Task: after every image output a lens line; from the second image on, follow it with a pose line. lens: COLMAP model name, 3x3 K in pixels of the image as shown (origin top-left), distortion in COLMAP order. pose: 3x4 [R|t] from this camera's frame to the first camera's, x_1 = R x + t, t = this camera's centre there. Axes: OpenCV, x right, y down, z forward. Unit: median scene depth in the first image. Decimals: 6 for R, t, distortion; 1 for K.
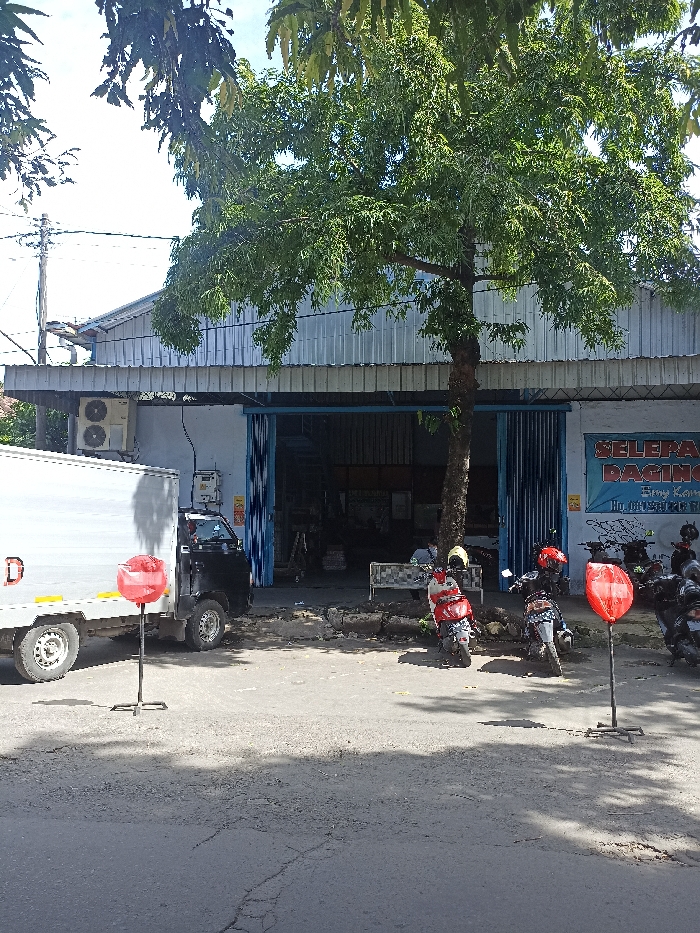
lens RADIAL K [[681.4, 0, 344.1], [0, 681.4, 470.9], [0, 0, 1]] dist [0.046154, -0.054563]
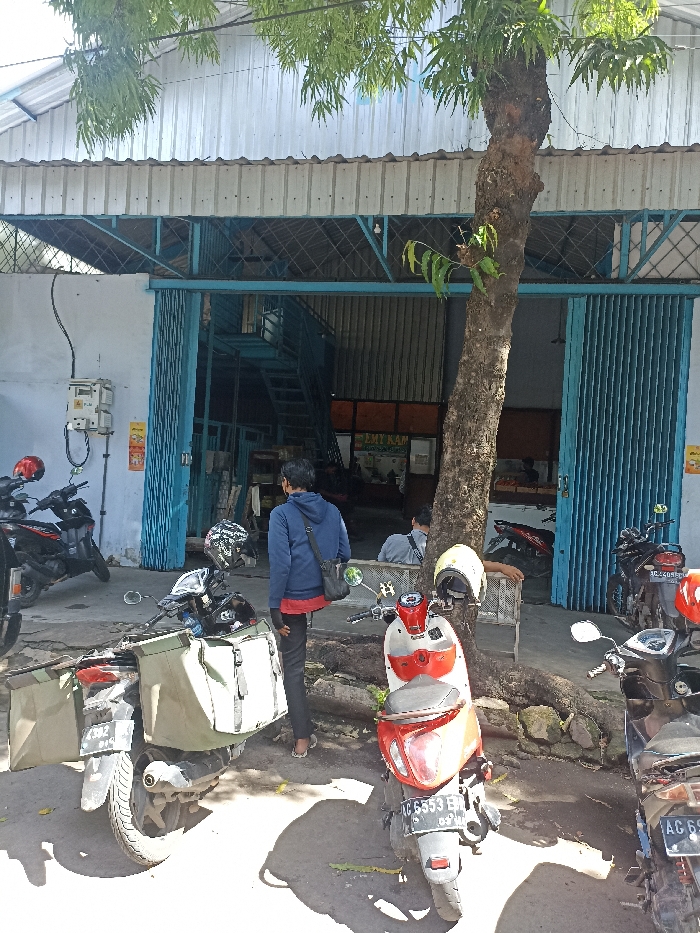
lens RADIAL K [[681.4, 0, 344.1], [0, 681.4, 470.9], [0, 0, 1]] dist [0.046154, -0.054563]
pose [[0.996261, 0.052640, -0.068501, 0.105793], [-0.047684, 0.996259, 0.072075, 0.035718], [0.072039, -0.068539, 0.995044, 0.515506]]
